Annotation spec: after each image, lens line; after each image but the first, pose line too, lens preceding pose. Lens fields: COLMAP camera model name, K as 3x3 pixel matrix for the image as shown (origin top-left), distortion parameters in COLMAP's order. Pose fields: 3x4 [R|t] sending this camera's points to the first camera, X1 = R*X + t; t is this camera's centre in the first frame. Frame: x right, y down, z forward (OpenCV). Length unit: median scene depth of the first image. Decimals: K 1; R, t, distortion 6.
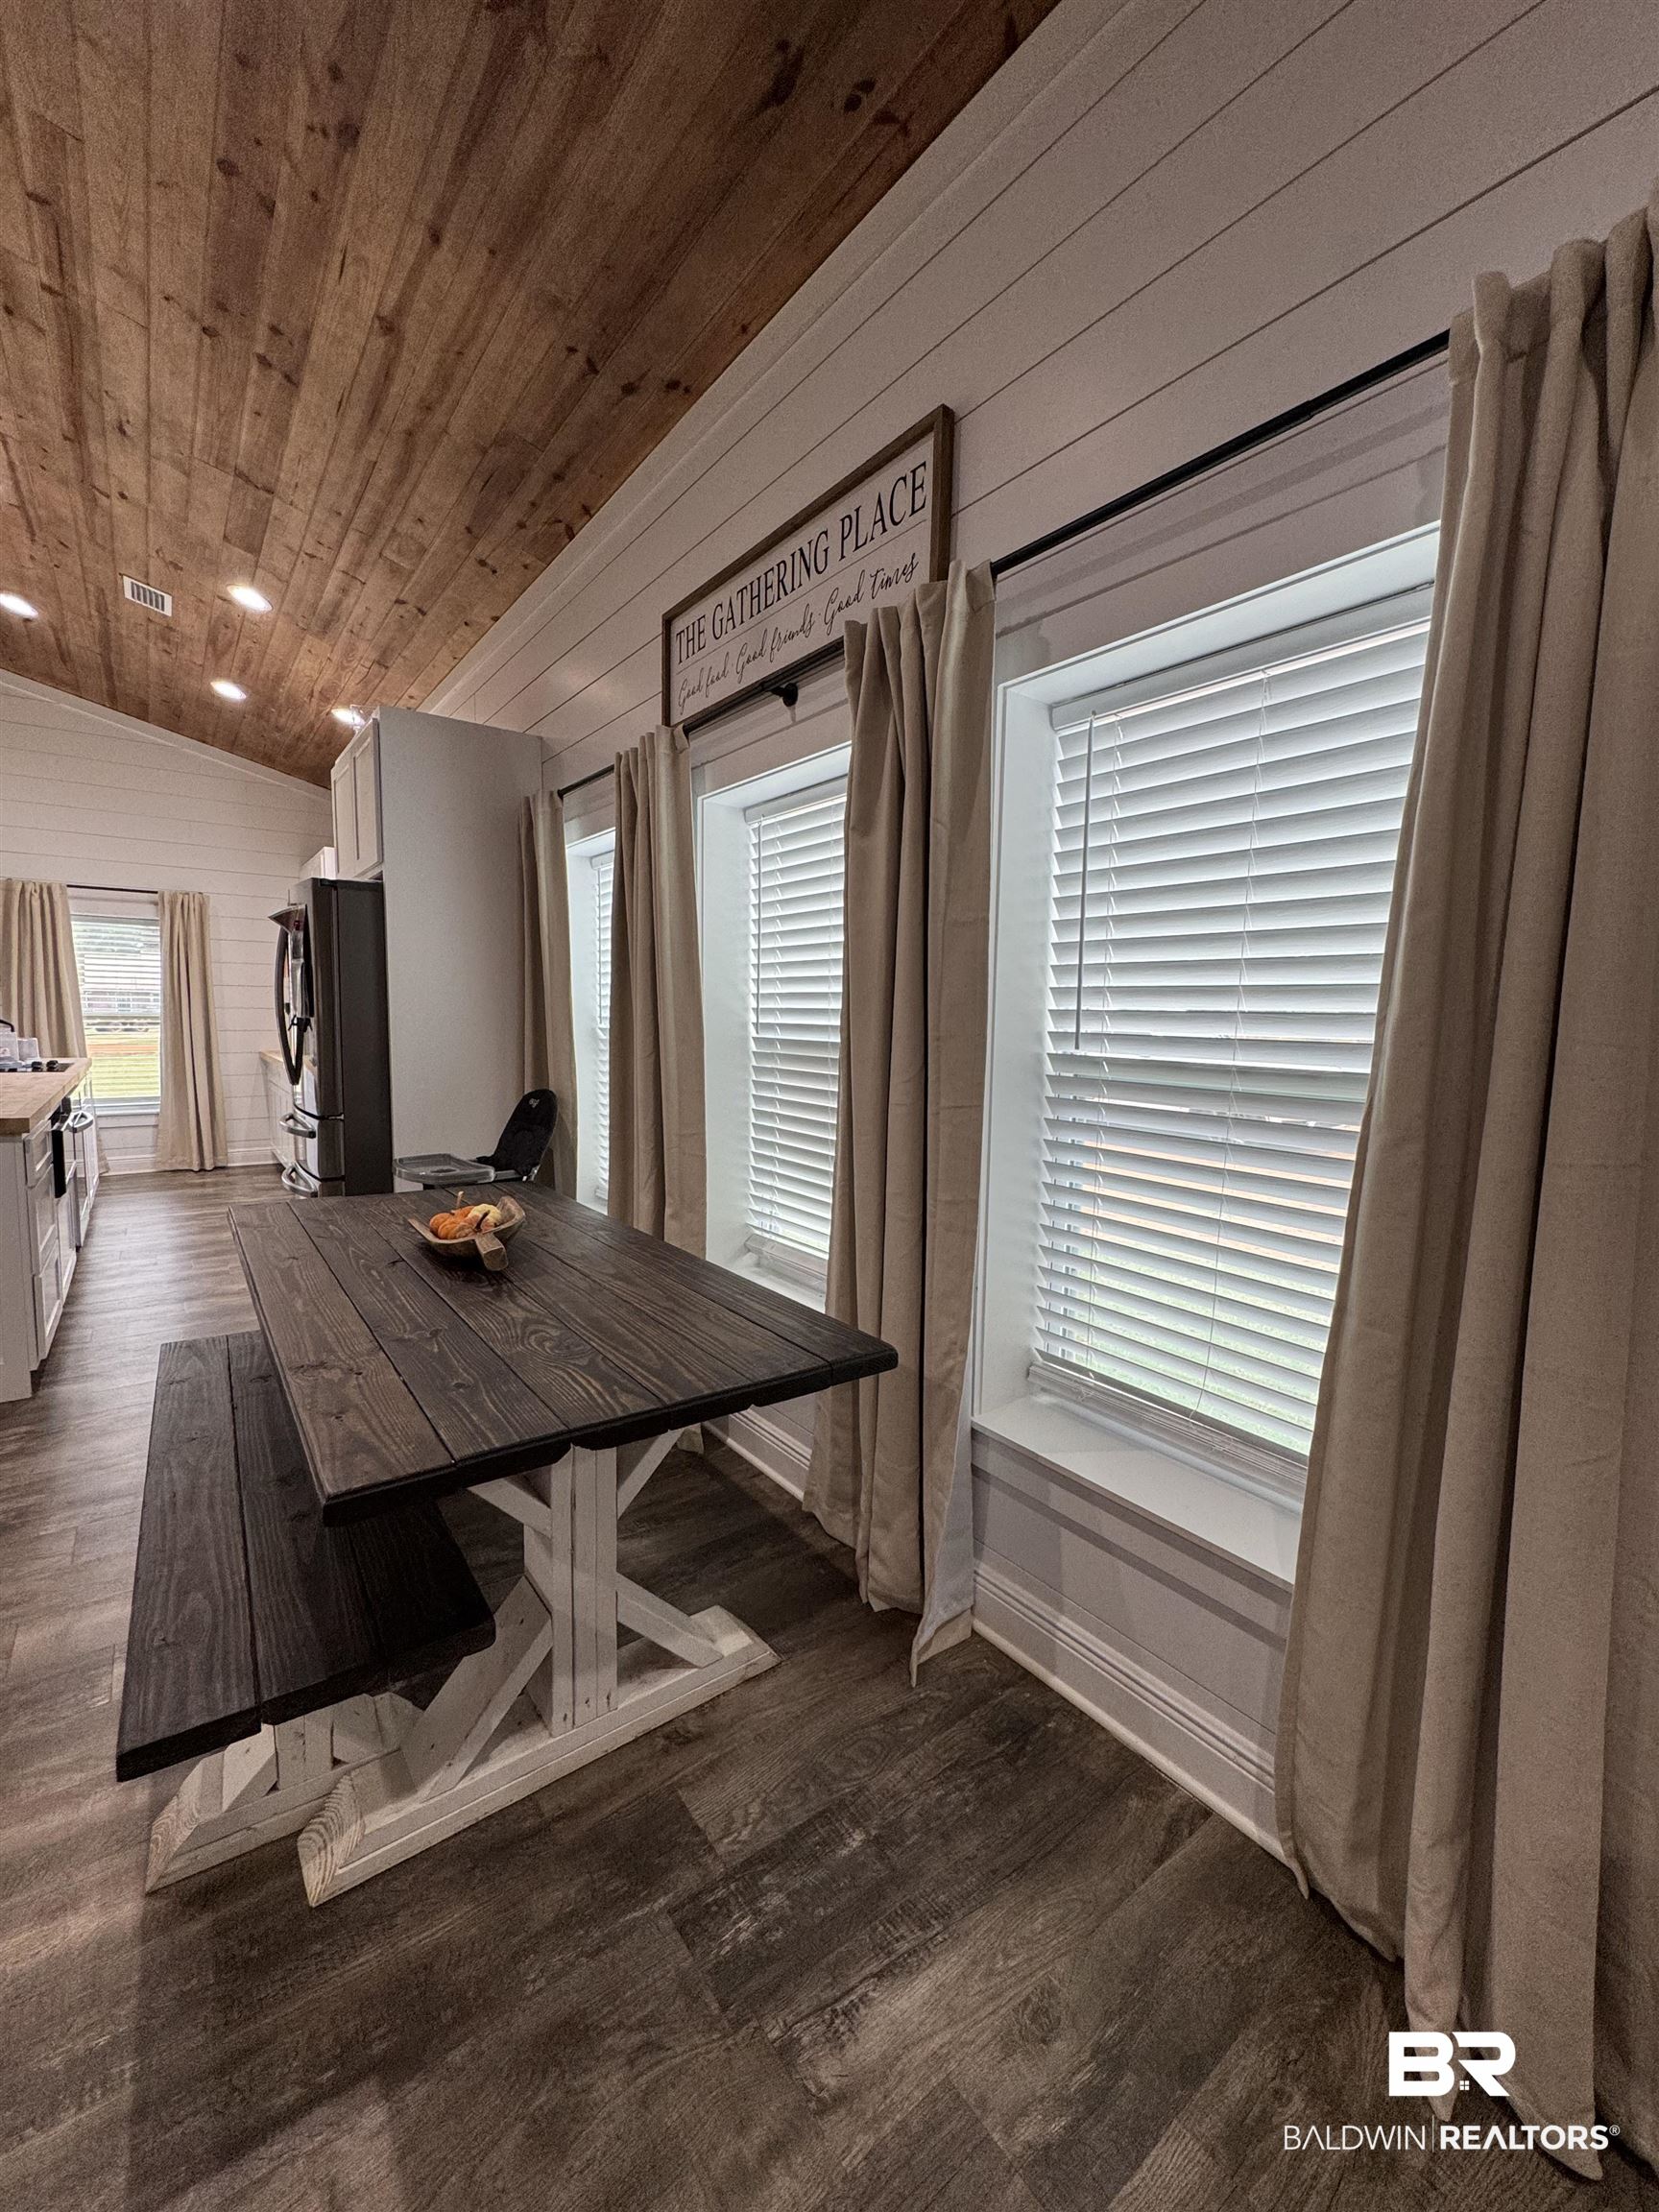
lens RADIAL K [[884.8, 0, 829.5], [0, 884.8, 1104.2], [0, 0, 1]] dist [-0.004636, 0.000529]
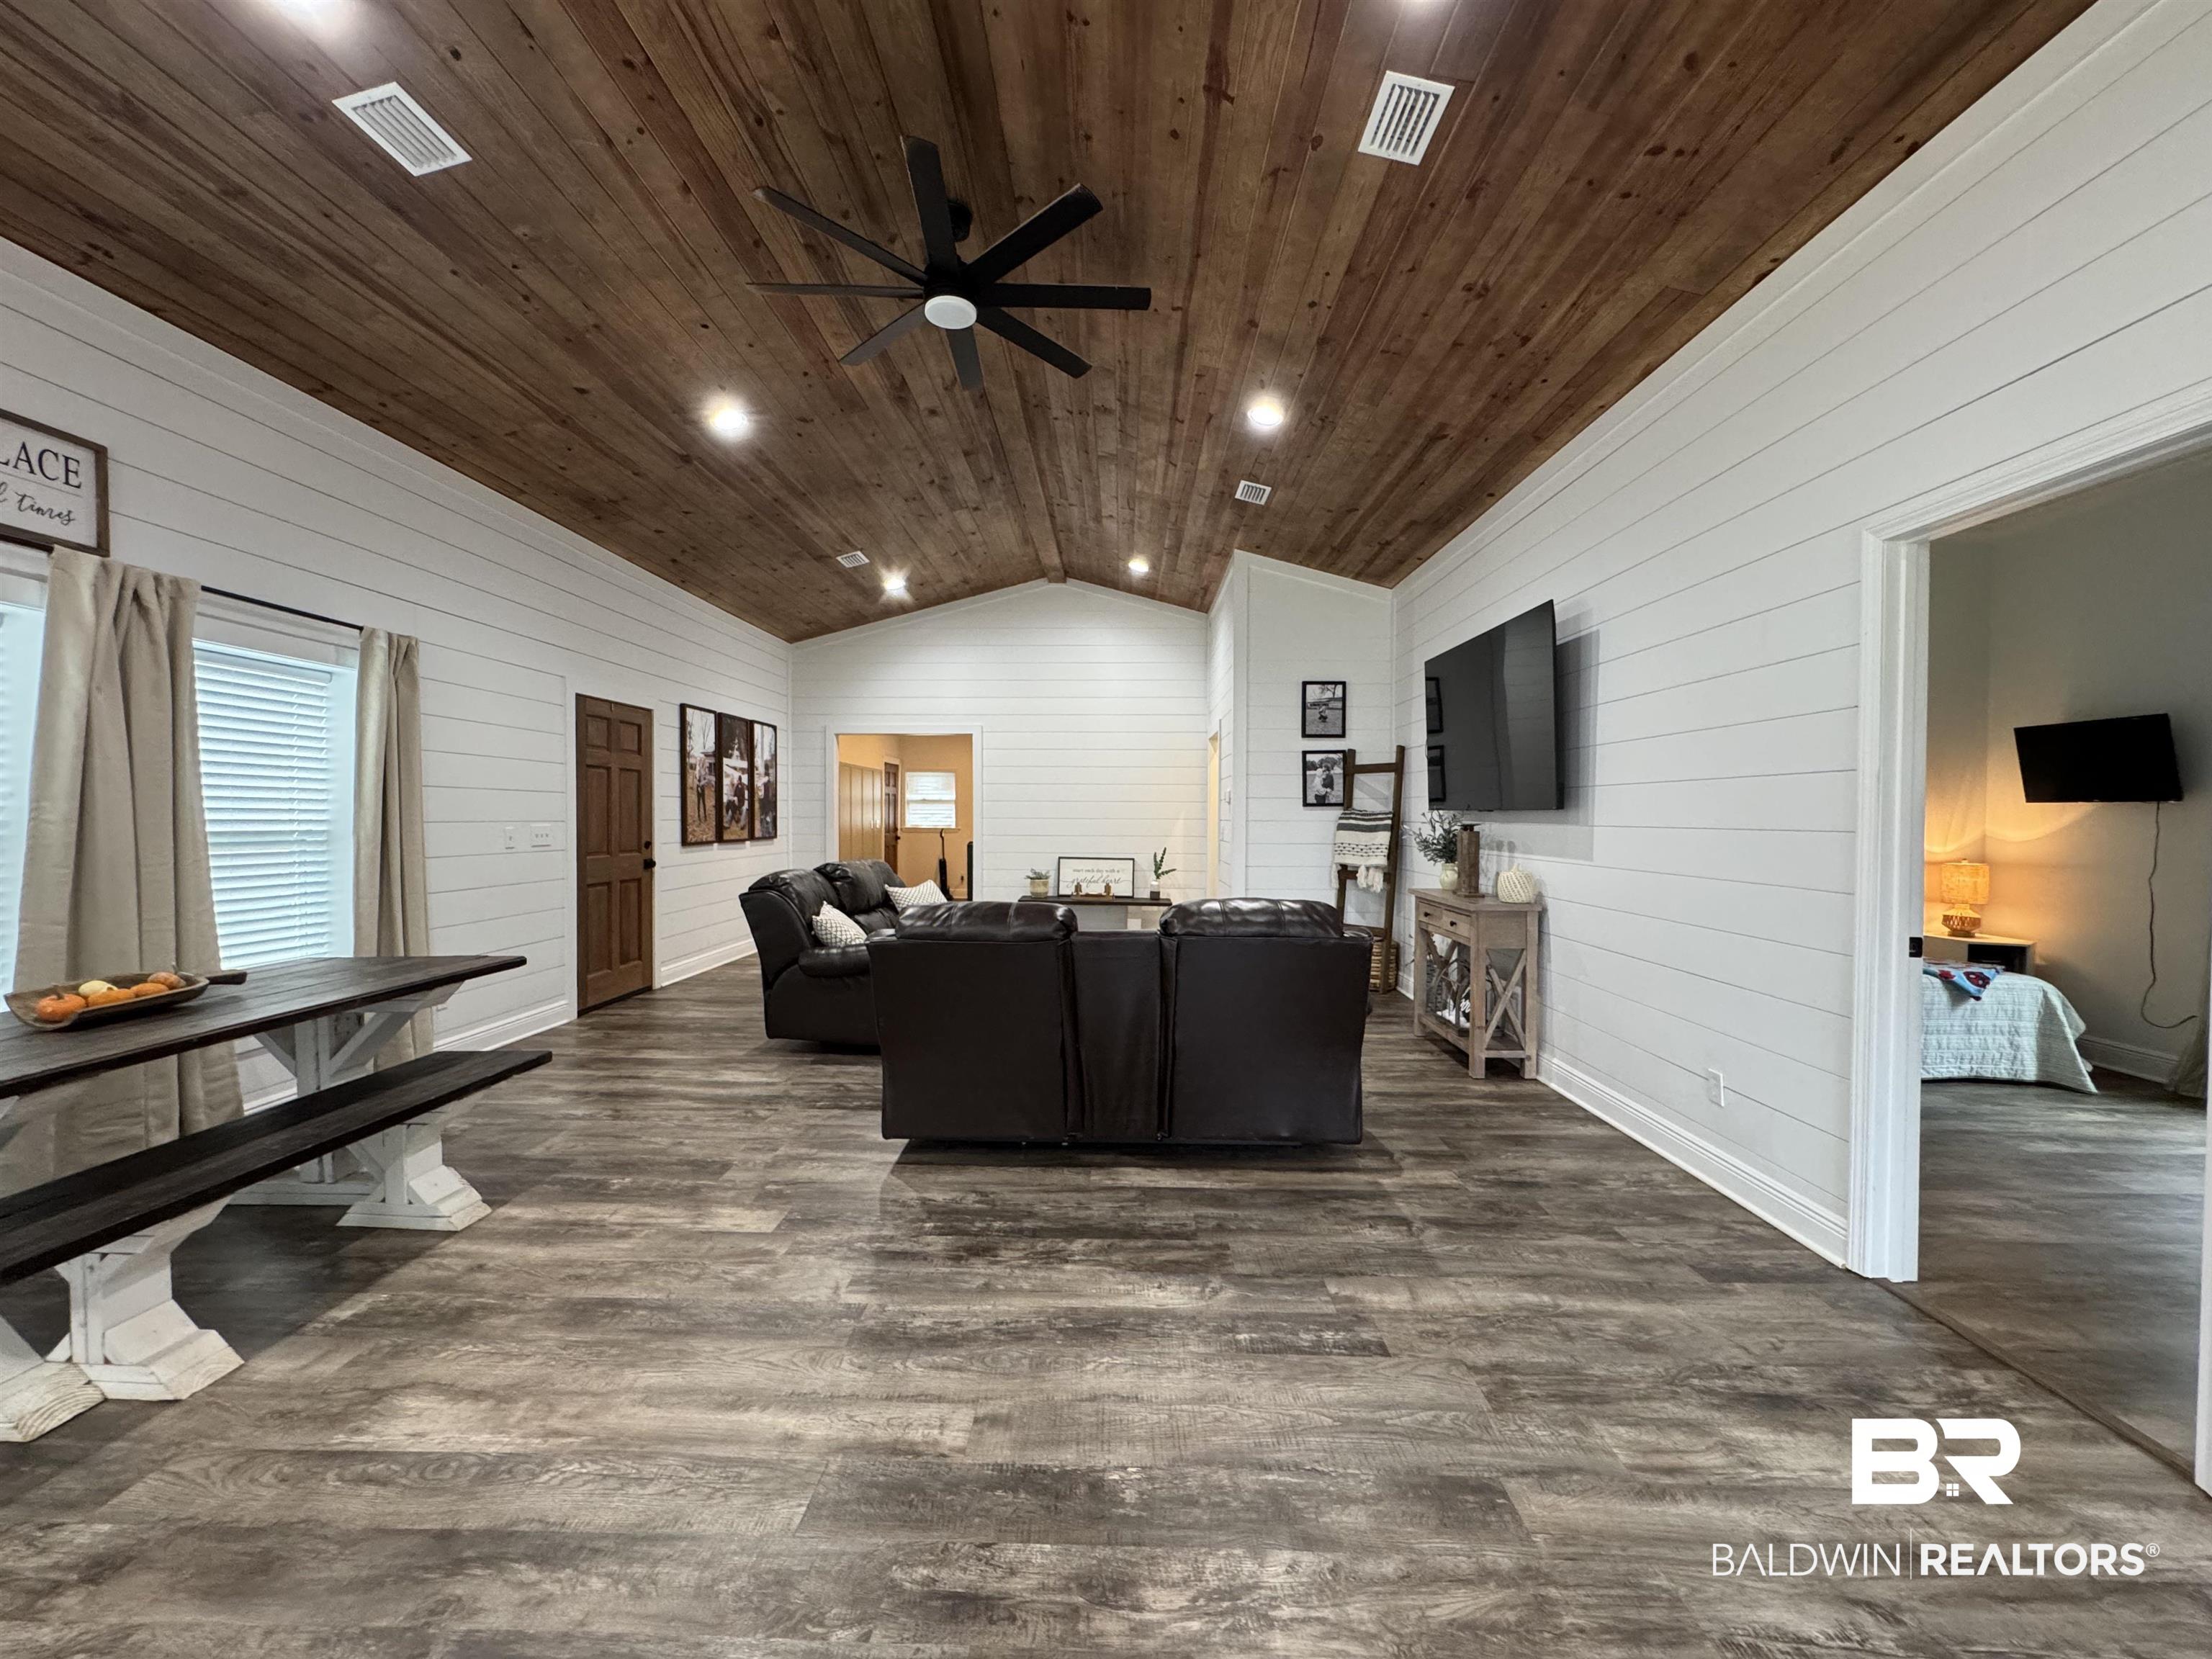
lens RADIAL K [[885.6, 0, 1104.1], [0, 885.6, 829.5], [0, 0, 1]] dist [-0.005137, 0.001014]
pose [[-0.782703, -0.027353, 0.621794, -1.028736], [0.048398, 0.993334, 0.104619, -0.066562], [-0.620511, 0.111980, -0.776162, 0.513762]]
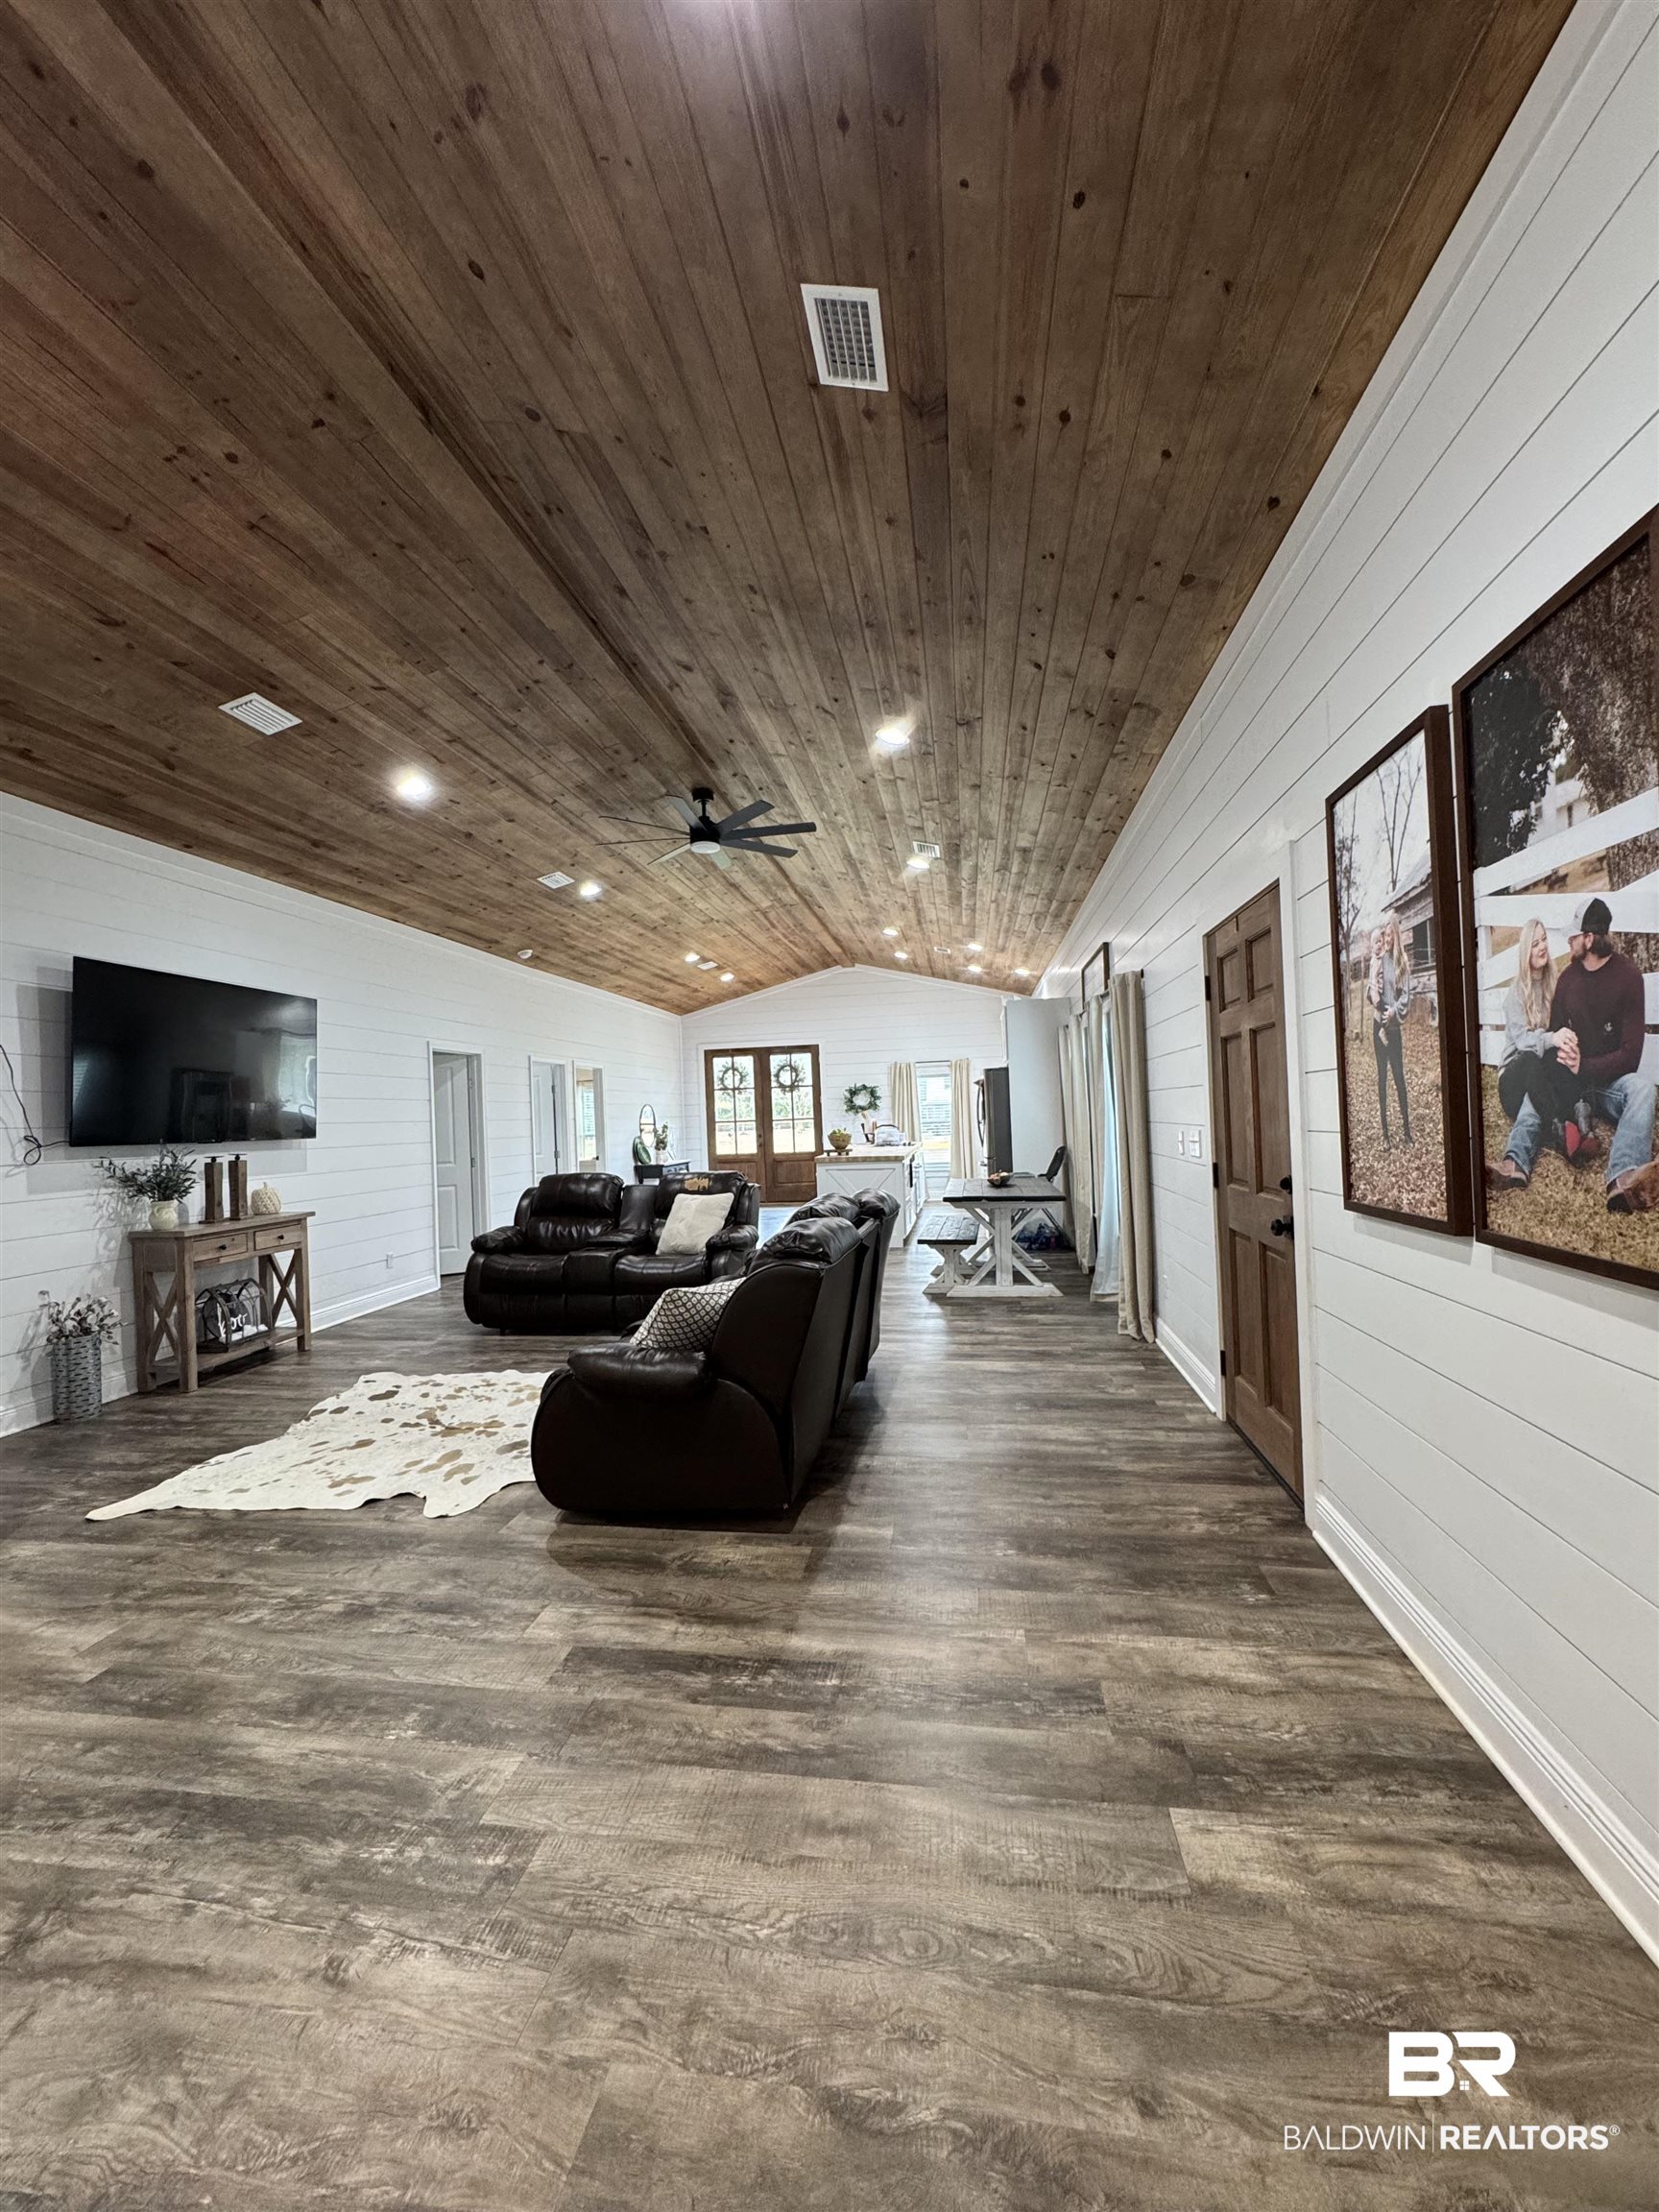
lens RADIAL K [[884.8, 0, 829.5], [0, 884.8, 1104.2], [0, 0, 1]] dist [-0.004636, 0.000529]
pose [[0.690043, -0.050584, -0.721998, 0.811335], [-0.027165, 0.995042, -0.095677, 0.096460], [0.723258, 0.085635, 0.685248, -0.928842]]
